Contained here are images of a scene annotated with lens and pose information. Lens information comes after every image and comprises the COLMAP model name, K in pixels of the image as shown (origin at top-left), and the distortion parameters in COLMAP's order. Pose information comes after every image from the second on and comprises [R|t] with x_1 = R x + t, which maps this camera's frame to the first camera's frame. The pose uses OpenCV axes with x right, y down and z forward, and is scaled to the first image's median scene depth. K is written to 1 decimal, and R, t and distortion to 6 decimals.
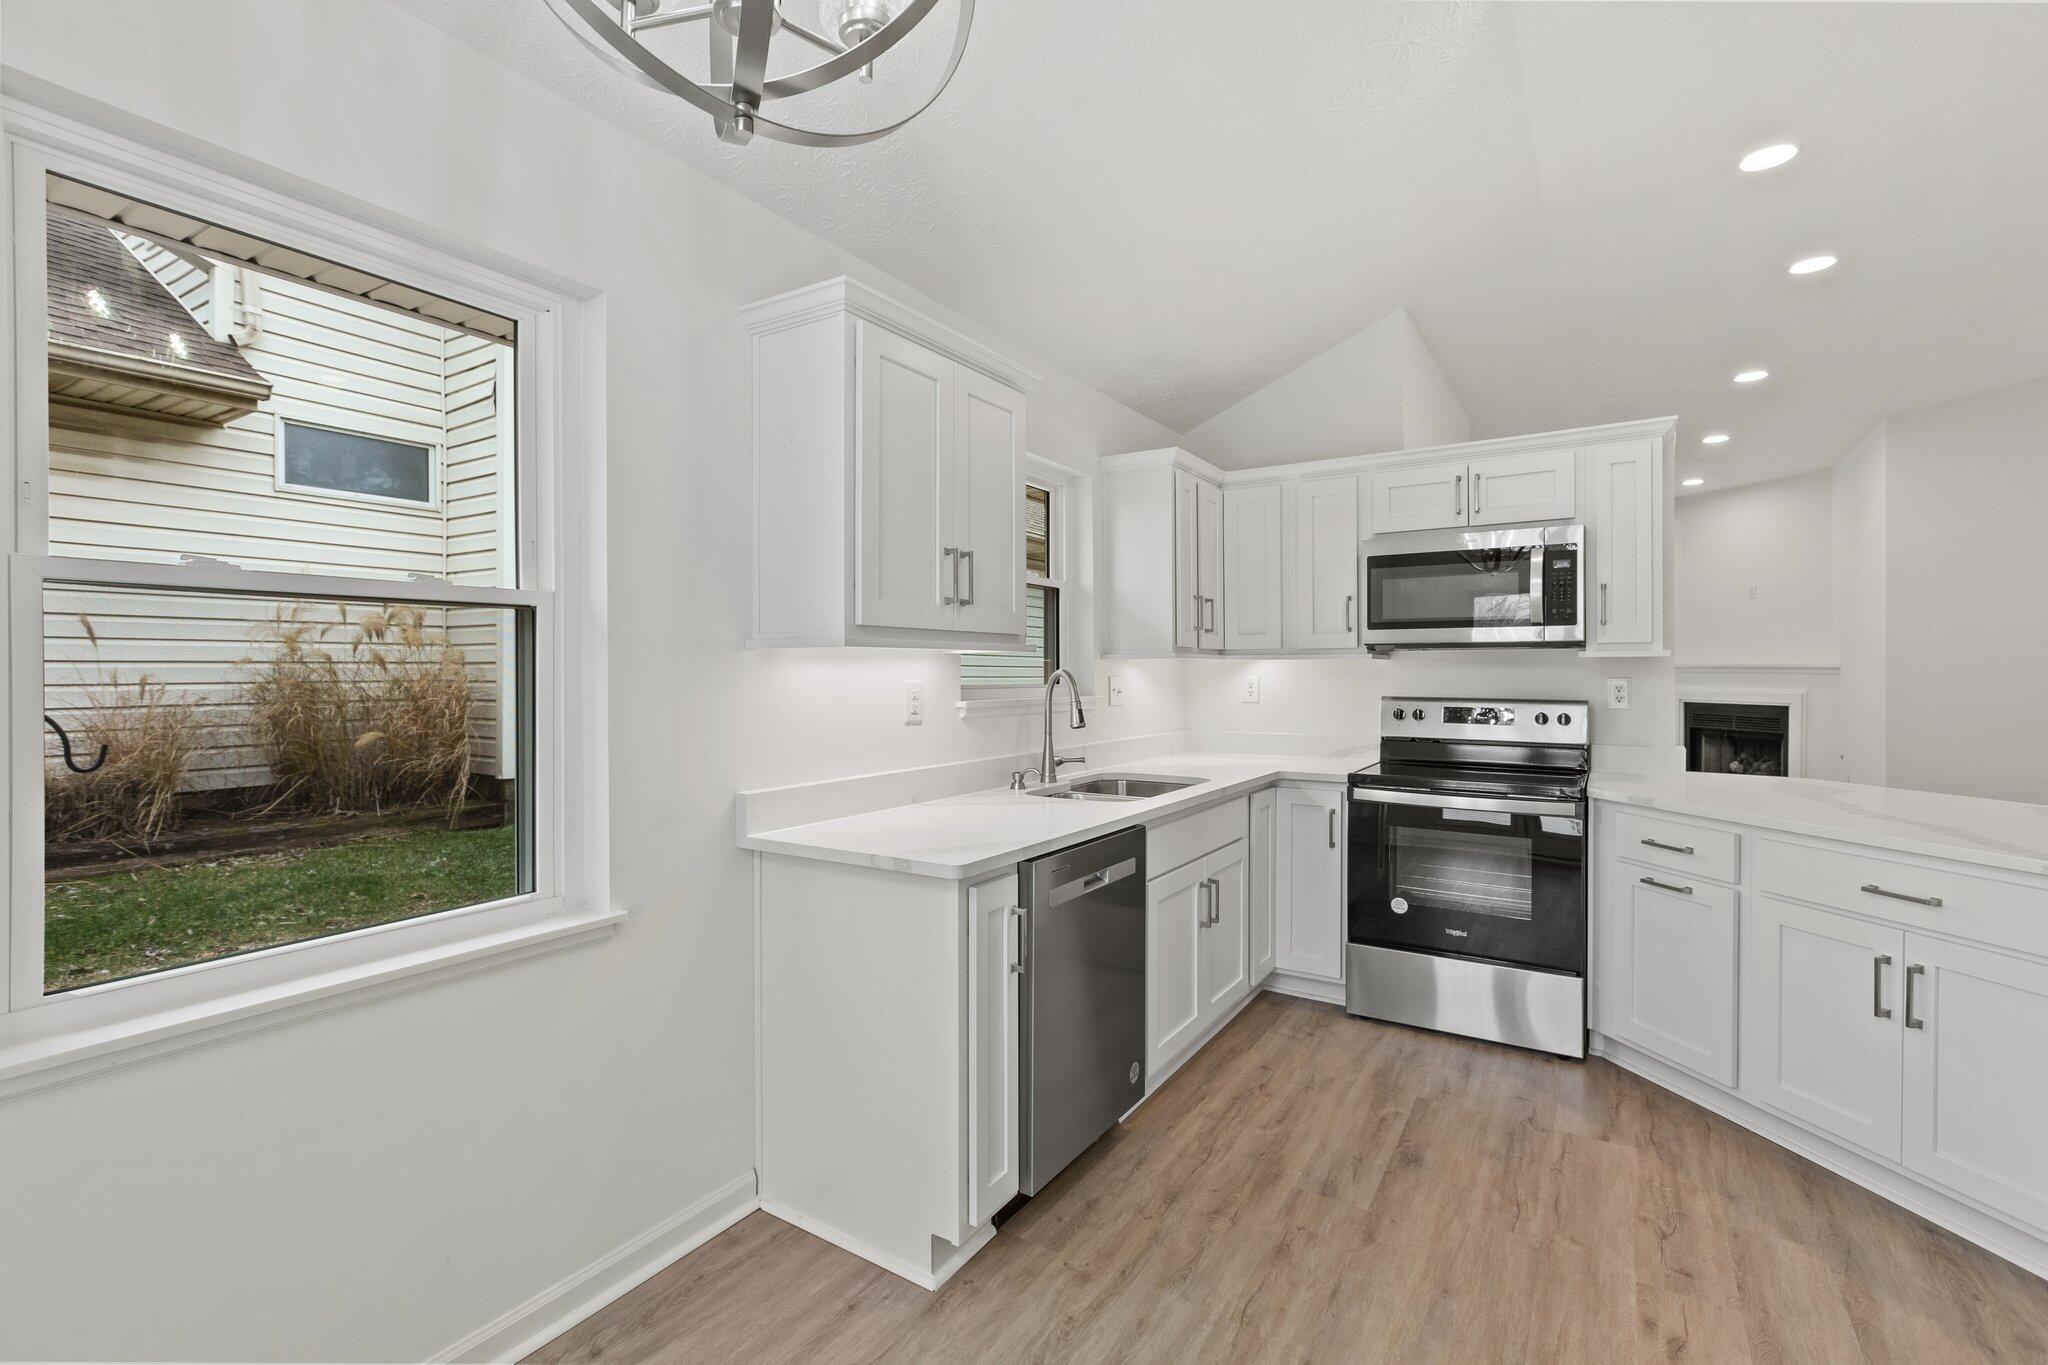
lens RADIAL K [[922.7, 0, 1024.0], [0, 922.7, 682.5], [0, 0, 1]] dist [0.015038, 0.000032]
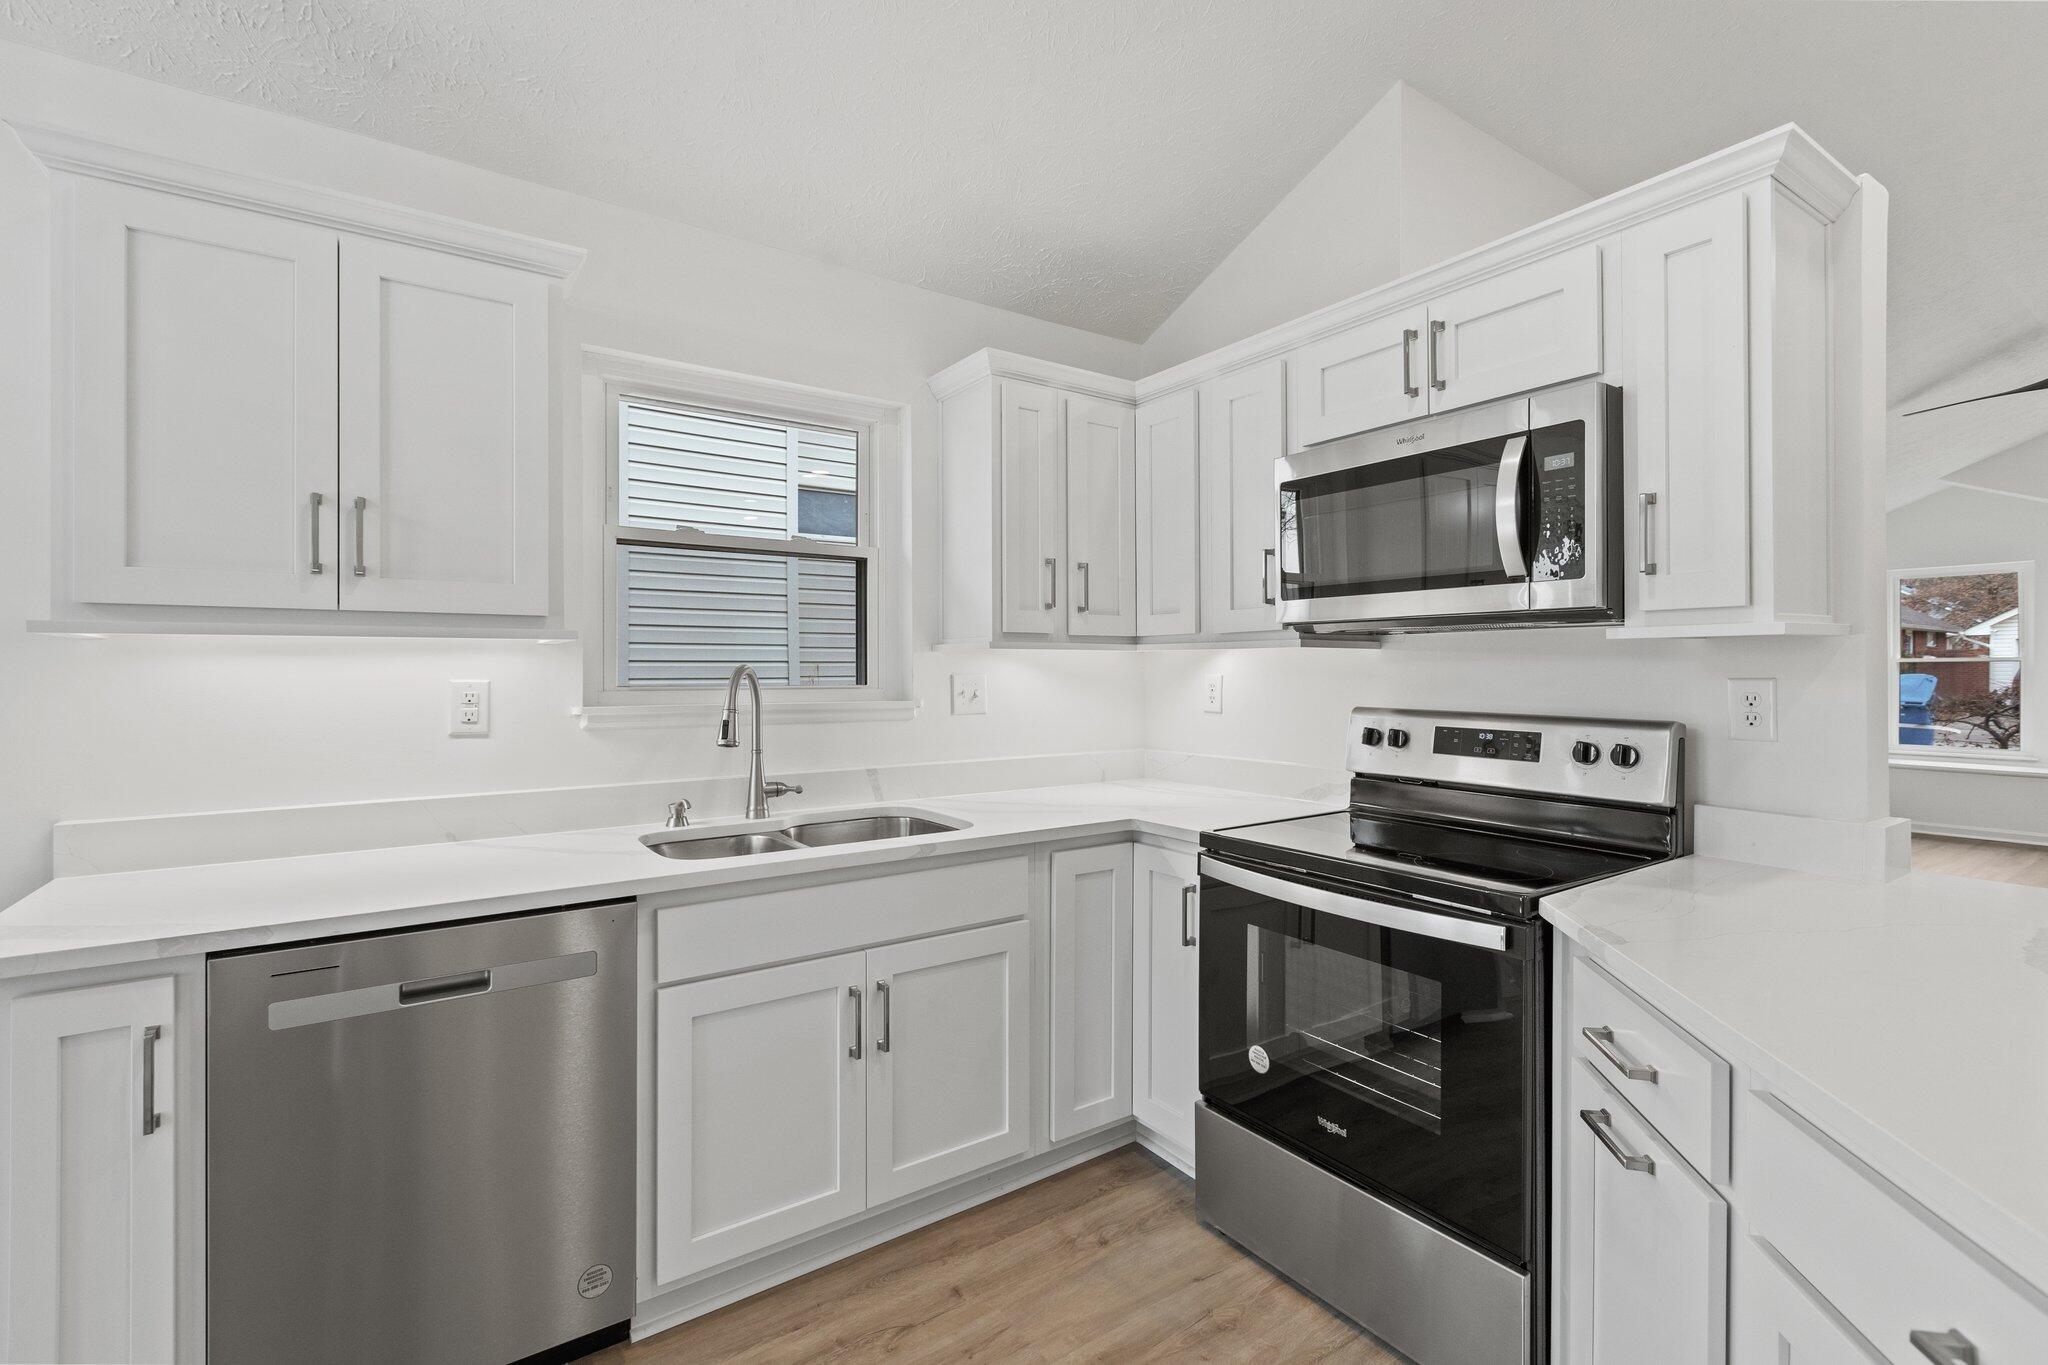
lens RADIAL K [[922.7, 0, 1024.0], [0, 922.7, 682.5], [0, 0, 1]] dist [0.015038, 0.000032]
pose [[0.922813, 0.004796, -0.385217, 0.475798], [-0.004384, 0.999988, 0.001949, -0.002243], [0.385222, -0.000109, 0.922824, 0.375996]]
